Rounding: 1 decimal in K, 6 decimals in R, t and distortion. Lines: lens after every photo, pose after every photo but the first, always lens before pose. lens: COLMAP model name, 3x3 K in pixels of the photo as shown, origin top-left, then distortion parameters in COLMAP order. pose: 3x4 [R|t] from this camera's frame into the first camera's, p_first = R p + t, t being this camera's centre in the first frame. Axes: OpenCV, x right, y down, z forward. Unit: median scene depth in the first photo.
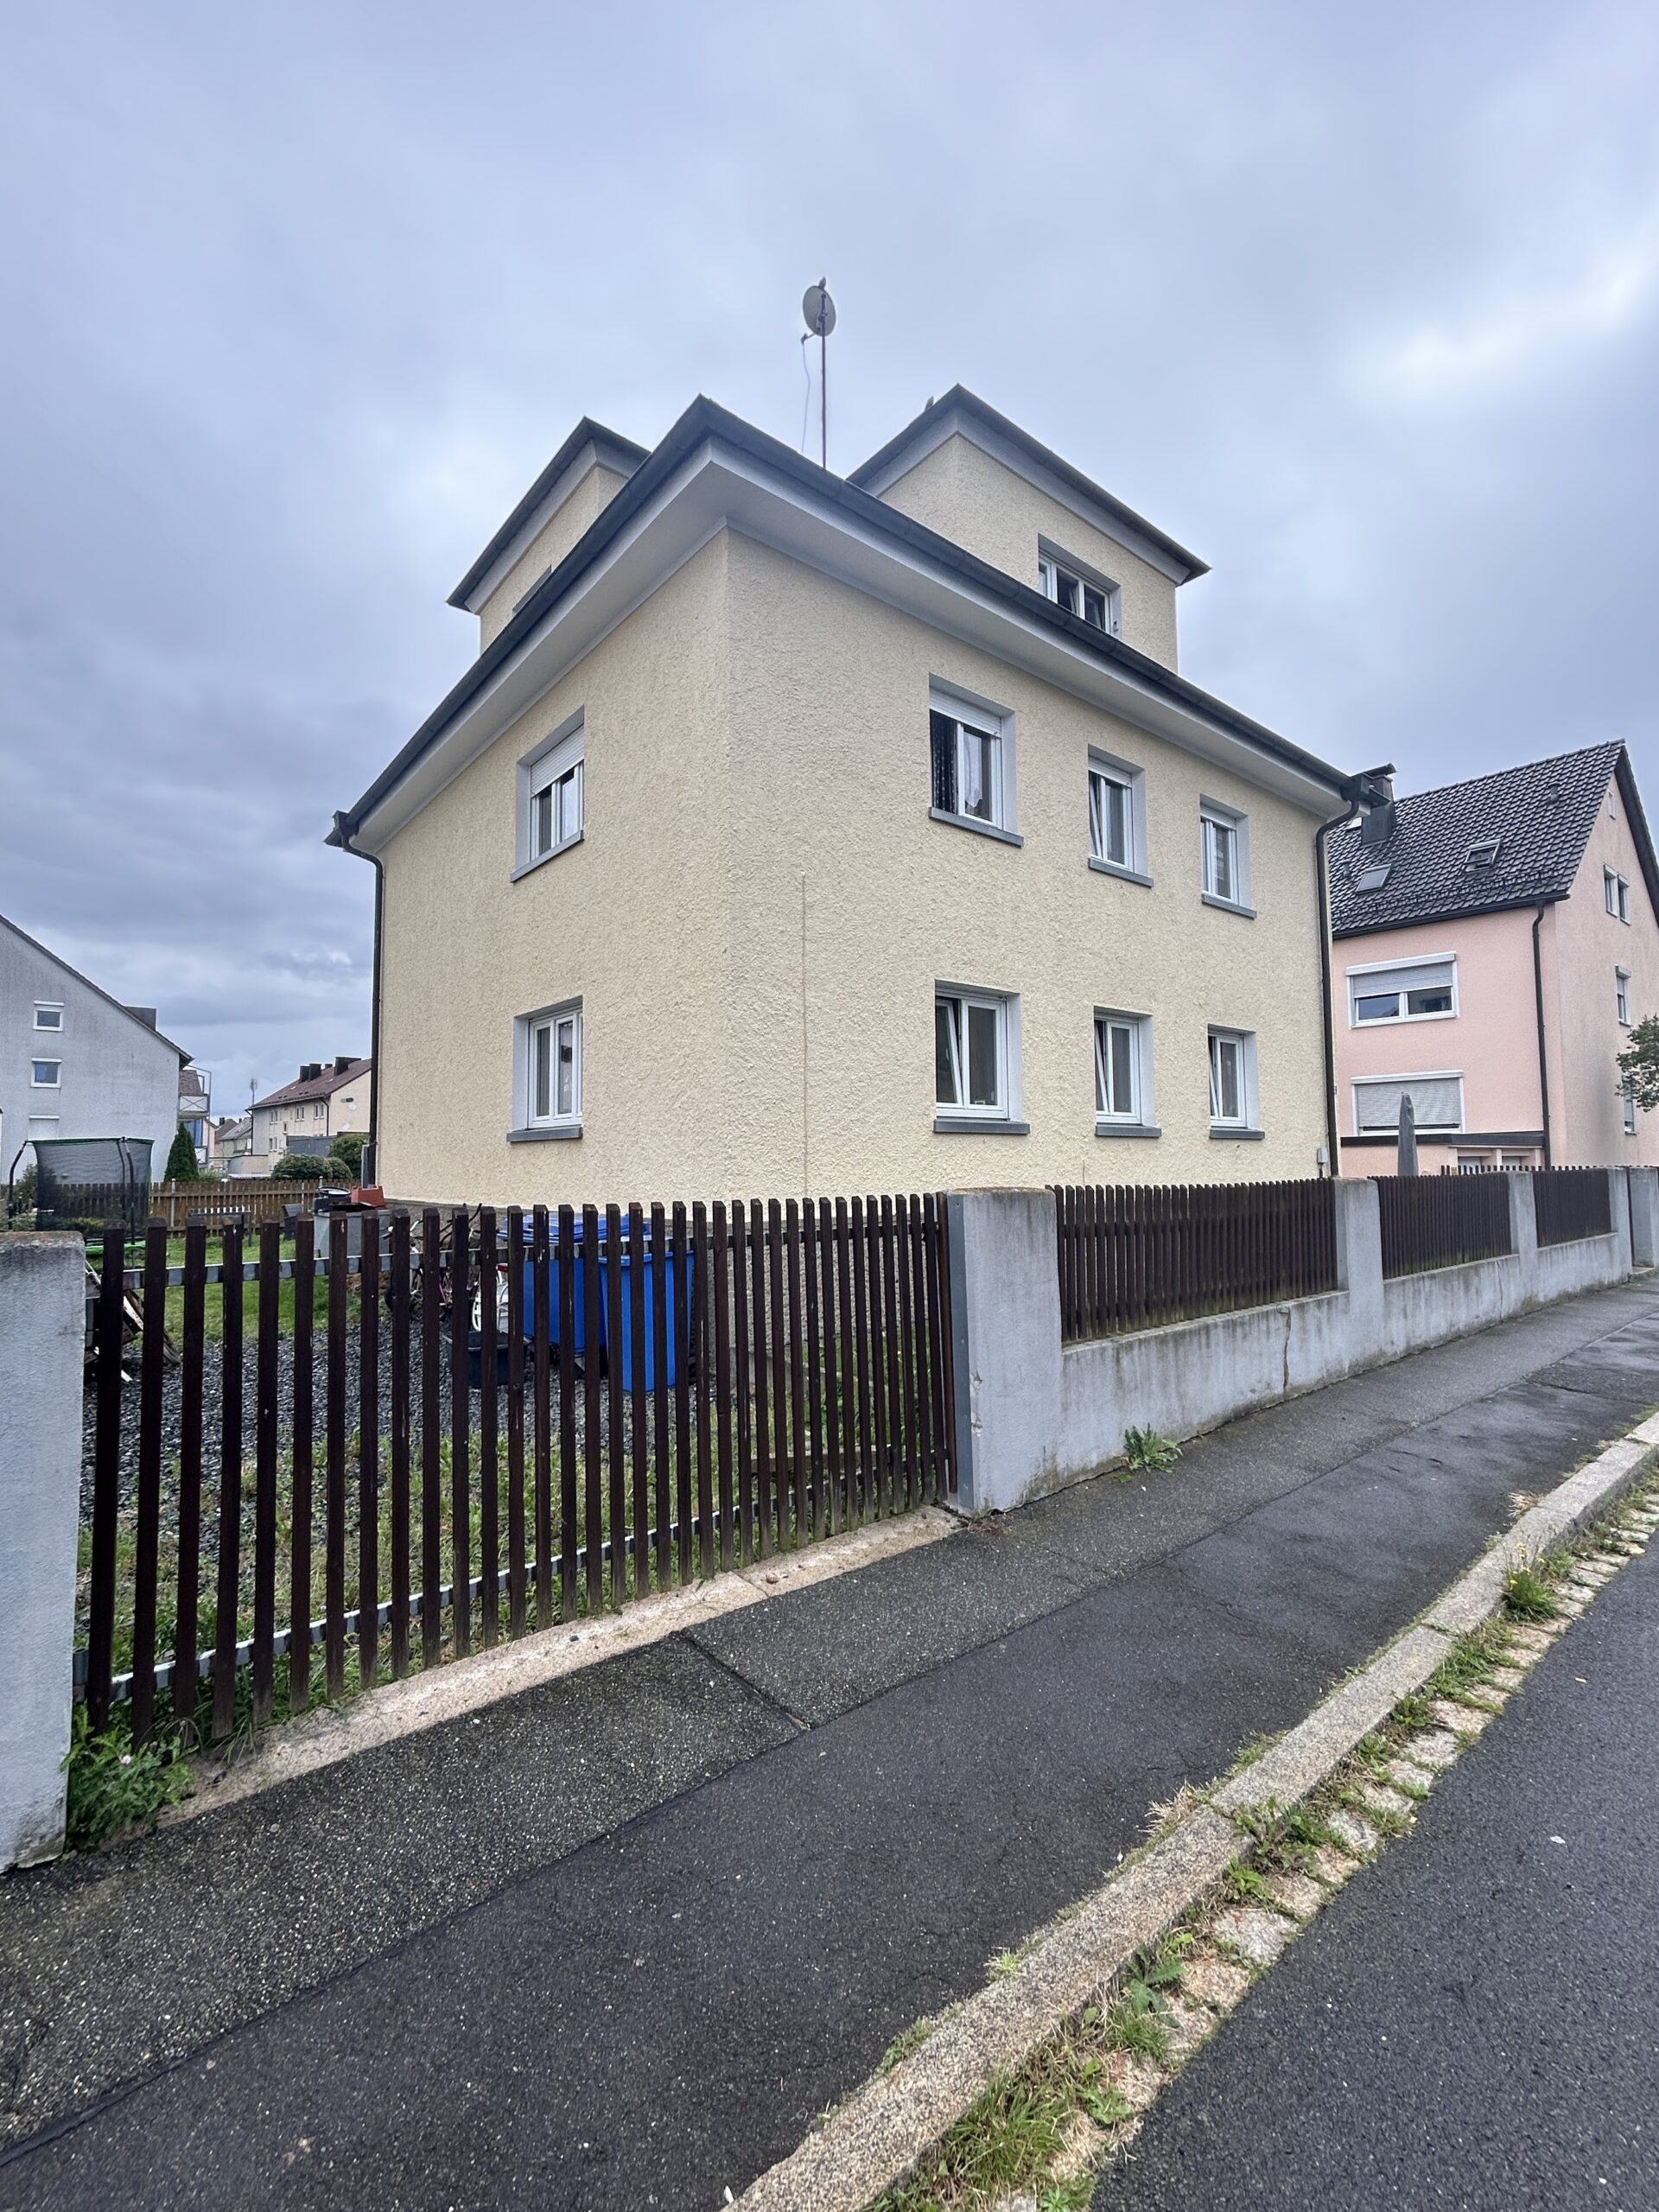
lens RADIAL K [[958.3, 0, 840.0], [0, 958.3, 1100.5], [0, 0, 1]] dist [0.003630, 0.000011]
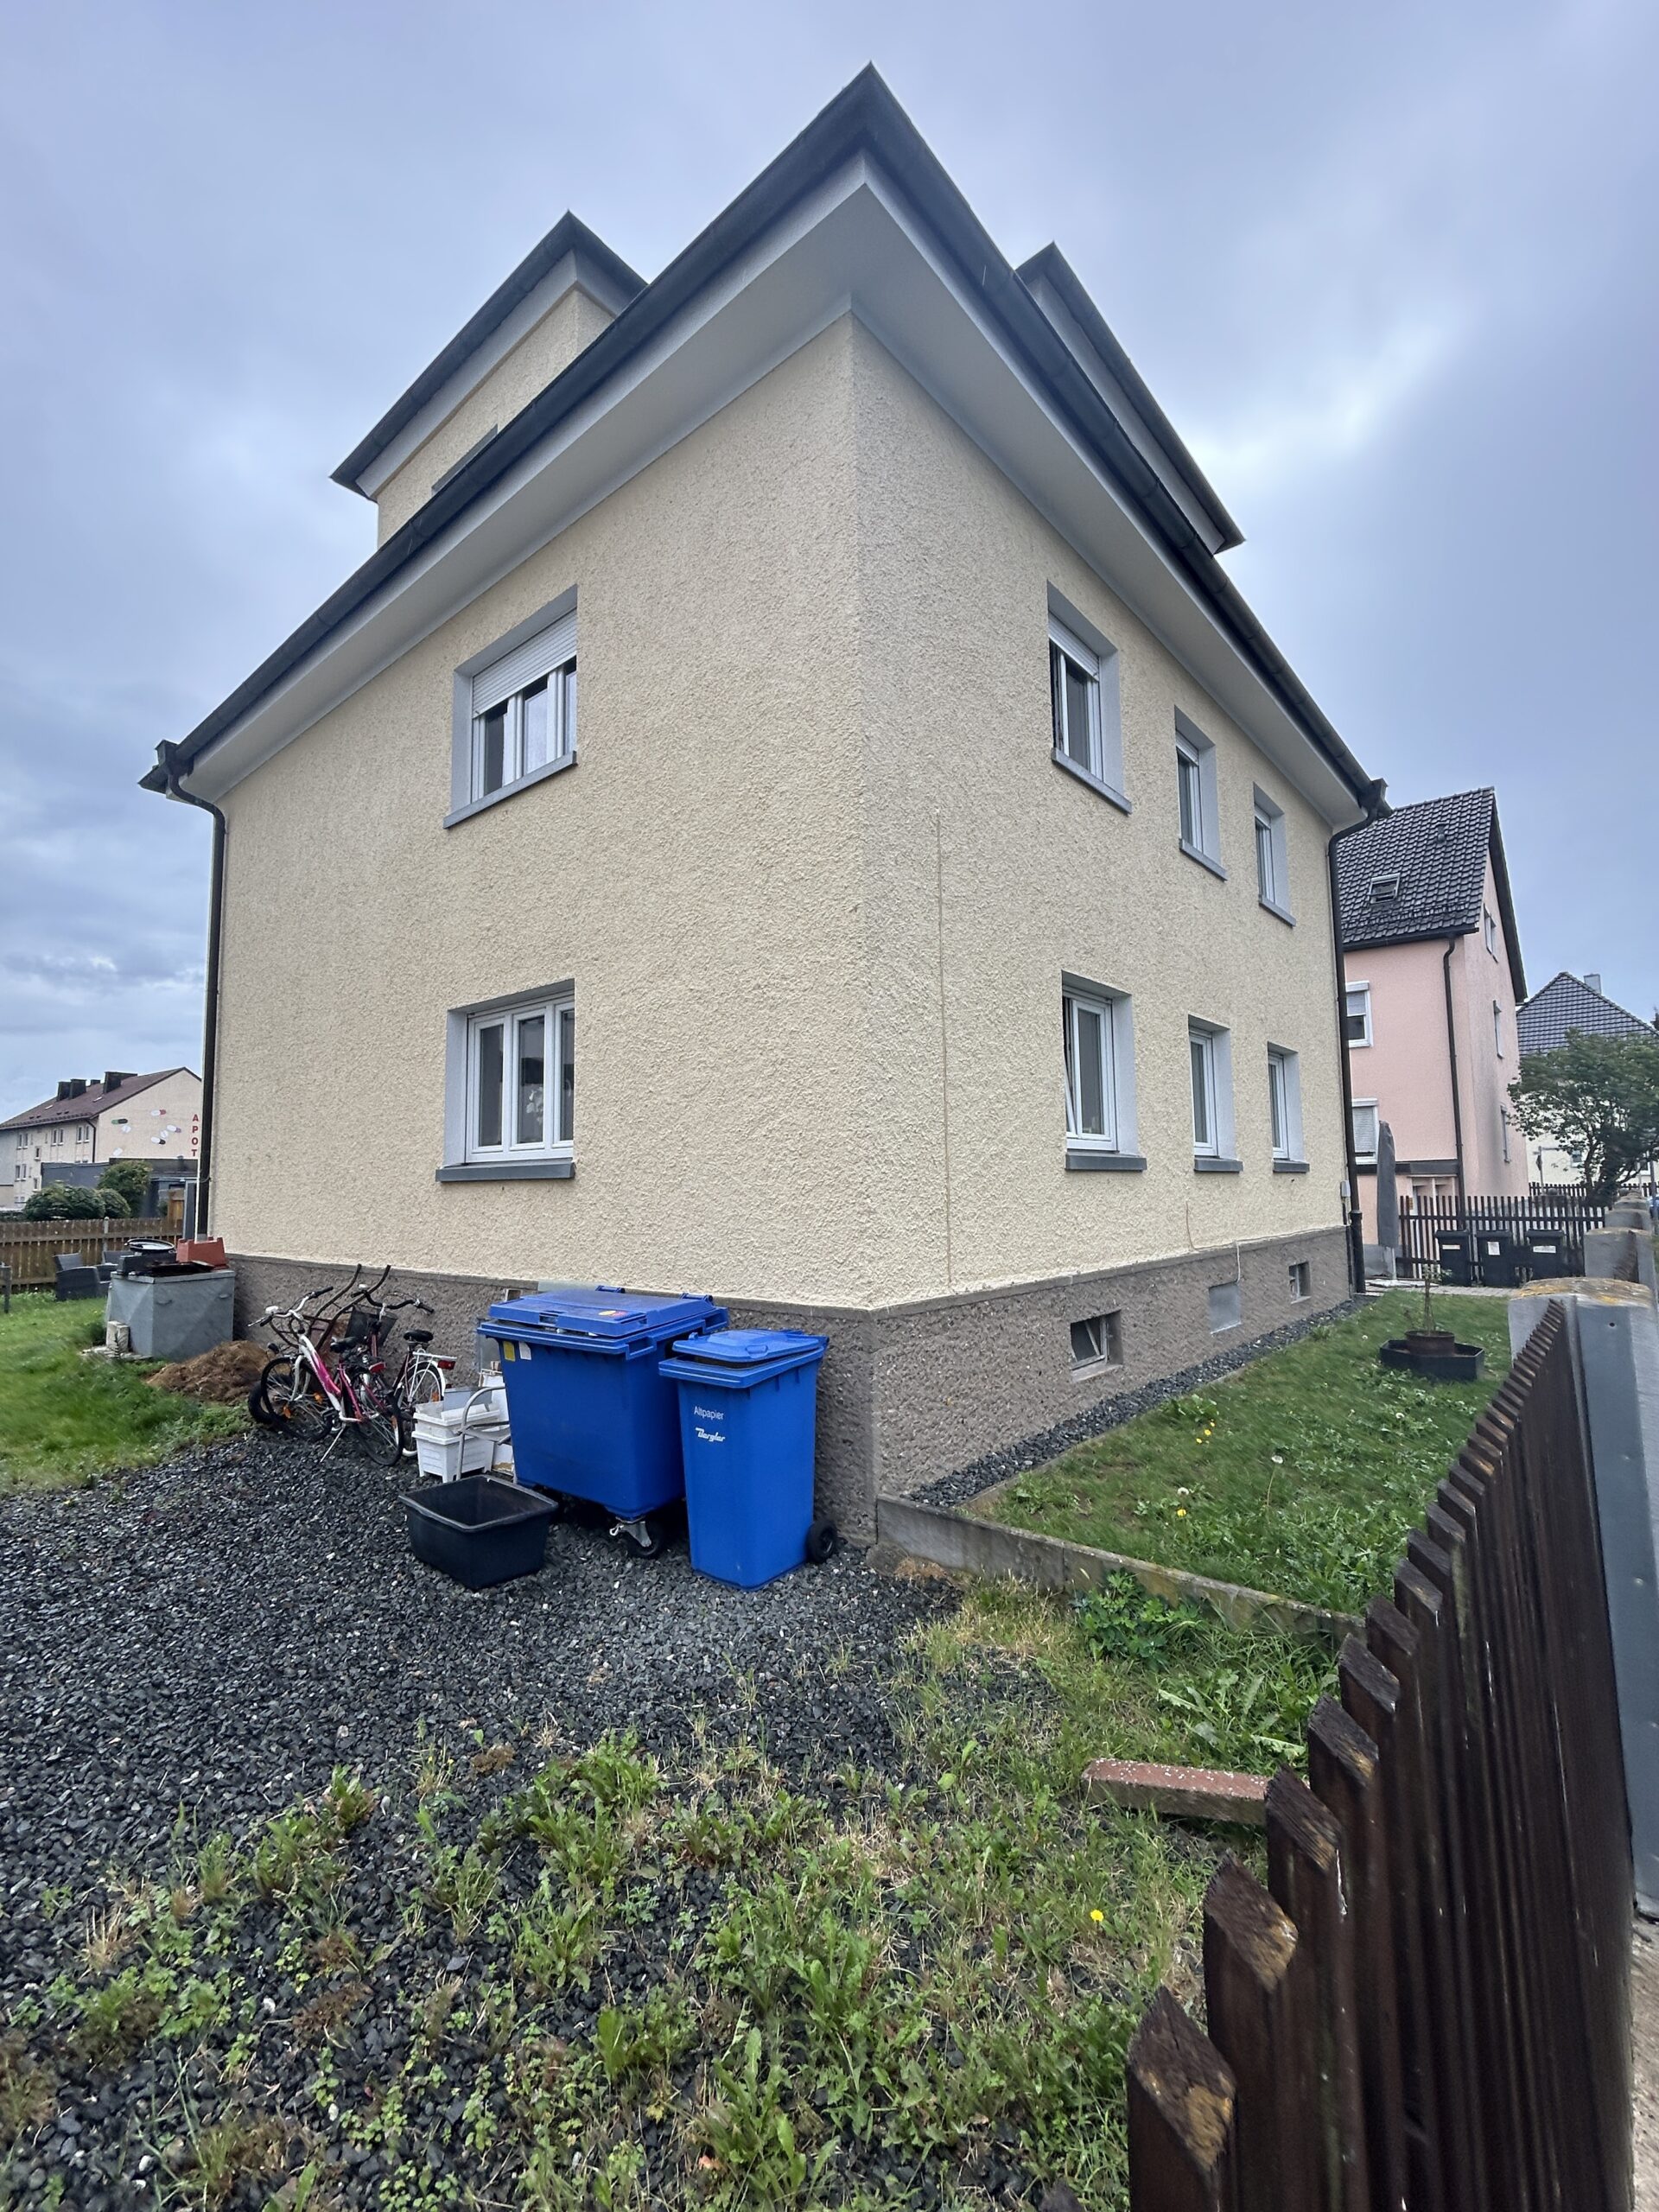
lens RADIAL K [[958.3, 0, 834.3], [0, 958.3, 1101.5], [0, 0, 1]] dist [0.003630, 0.000011]
pose [[0.985229, 0.009793, 0.170961, -0.178592], [-0.005566, 0.999667, -0.025188, -0.000721], [-0.171151, 0.023864, 0.984956, 0.235115]]
